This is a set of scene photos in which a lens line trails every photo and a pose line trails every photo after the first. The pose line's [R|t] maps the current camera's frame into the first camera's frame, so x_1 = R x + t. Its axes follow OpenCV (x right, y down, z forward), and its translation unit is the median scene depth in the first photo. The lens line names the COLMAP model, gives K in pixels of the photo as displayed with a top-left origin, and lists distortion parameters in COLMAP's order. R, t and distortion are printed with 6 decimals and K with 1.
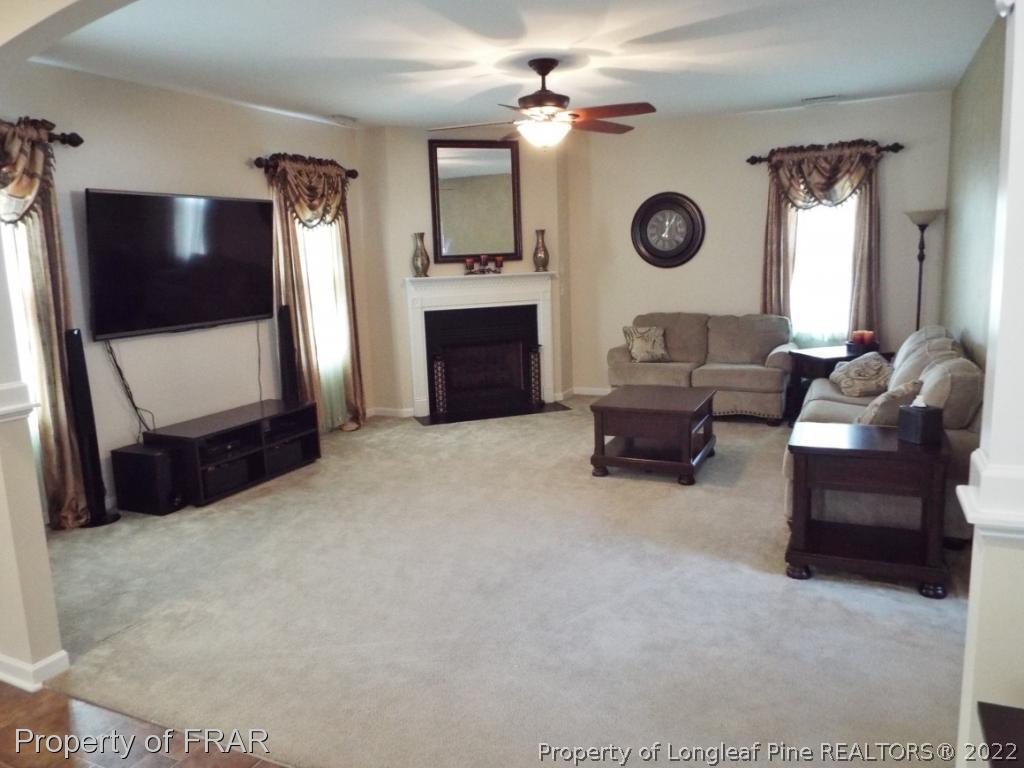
lens RADIAL K [[738.4, 0, 509.8], [0, 738.4, 365.9], [0, 0, 1]] dist [-0.001450, 0.006079]
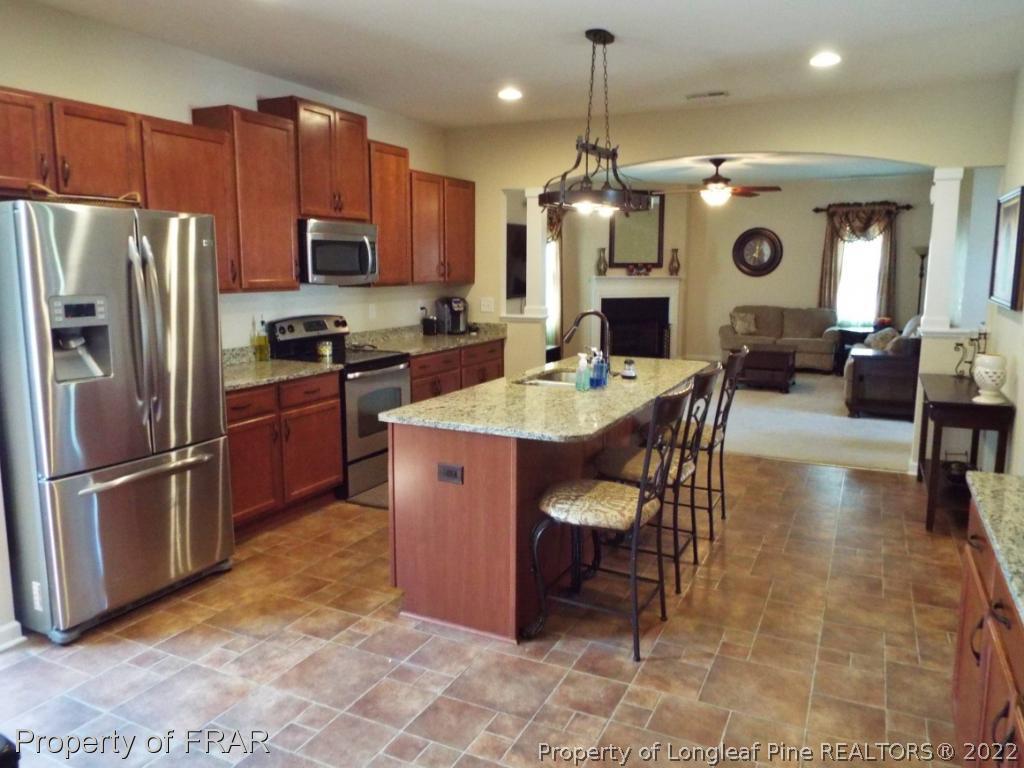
lens RADIAL K [[738.4, 0, 515.6], [0, 738.4, 375.0], [0, 0, 1]] dist [-0.001450, 0.006079]
pose [[0.999224, 0.039376, -0.001373, -0.299312], [-0.039384, 0.999207, -0.005822, 0.108598], [0.001143, 0.005872, 0.999982, -0.578263]]
